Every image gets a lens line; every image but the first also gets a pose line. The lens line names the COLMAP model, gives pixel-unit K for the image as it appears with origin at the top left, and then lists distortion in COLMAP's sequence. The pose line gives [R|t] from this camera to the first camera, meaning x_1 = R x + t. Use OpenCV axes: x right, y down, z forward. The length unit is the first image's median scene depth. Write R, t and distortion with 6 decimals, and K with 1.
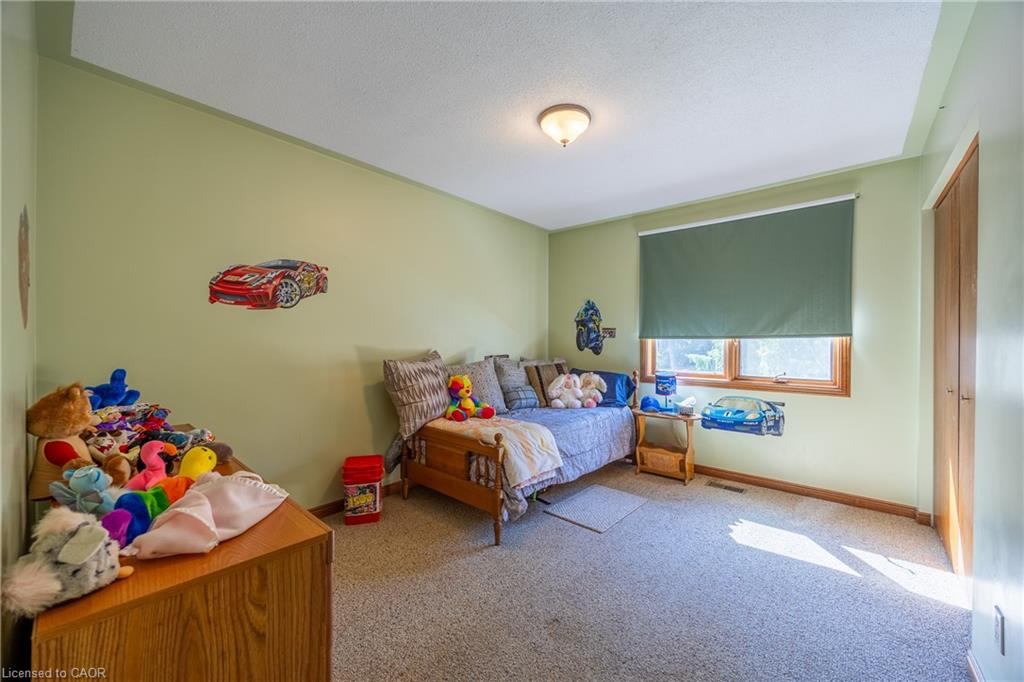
lens RADIAL K [[396.7, 0, 509.8], [0, 396.7, 341.2], [0, 0, 1]] dist [-0.000967, -0.000258]
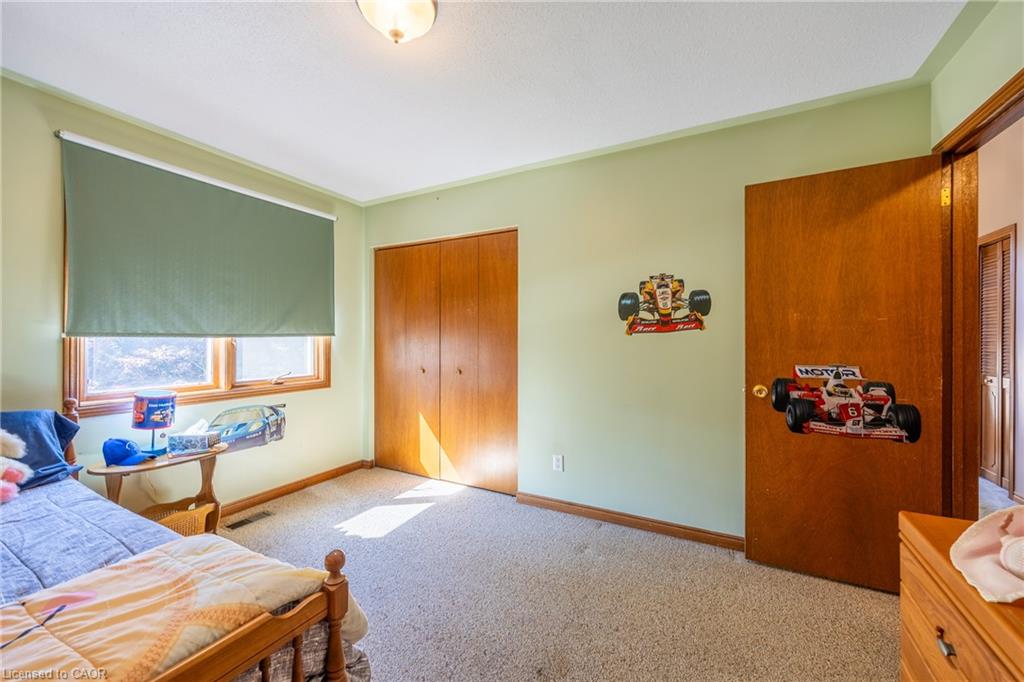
lens RADIAL K [[396.7, 0, 509.9], [0, 396.7, 339.8], [0, 0, 1]] dist [-0.000967, -0.000258]
pose [[-0.216371, -0.004081, 0.976303, -0.366557], [-0.000602, 0.999992, 0.004047, -0.005065], [-0.976311, 0.000288, -0.216372, 0.658402]]
